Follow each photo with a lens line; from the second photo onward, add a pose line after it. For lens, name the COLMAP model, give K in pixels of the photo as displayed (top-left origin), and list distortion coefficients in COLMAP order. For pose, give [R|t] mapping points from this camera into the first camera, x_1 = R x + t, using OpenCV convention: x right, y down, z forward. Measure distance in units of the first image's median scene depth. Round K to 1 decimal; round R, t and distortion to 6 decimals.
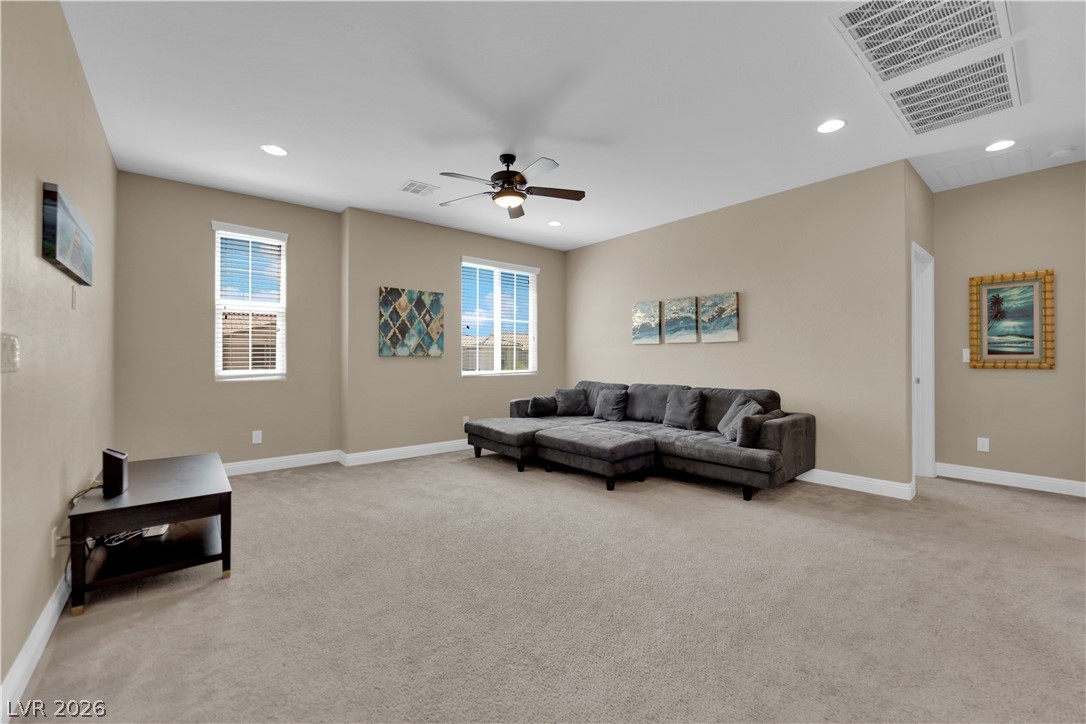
lens RADIAL K [[440.5, 0, 547.4], [0, 440.5, 356.8], [0, 0, 1]] dist [-0.007011, -0.005184]
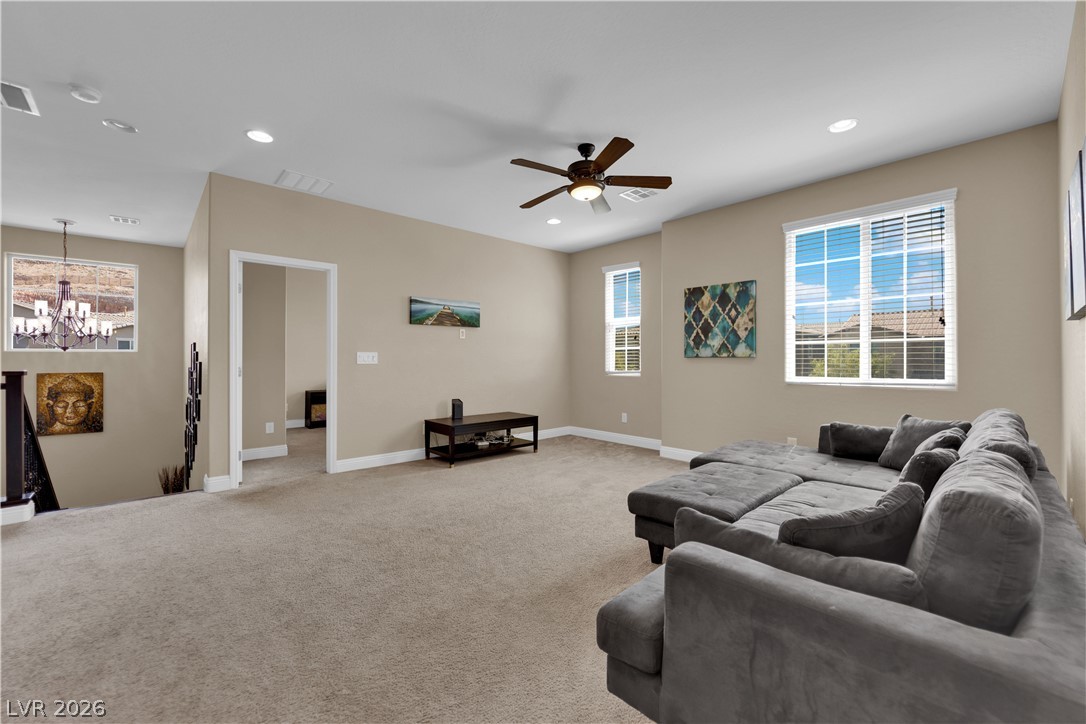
lens RADIAL K [[440.5, 0, 547.4], [0, 440.5, 356.8], [0, 0, 1]] dist [-0.007011, -0.005184]
pose [[0.048492, -0.005553, -0.998808, 0.589074], [0.004881, 0.999974, -0.005323, 0.000990], [0.998812, -0.004617, 0.048518, 0.603011]]
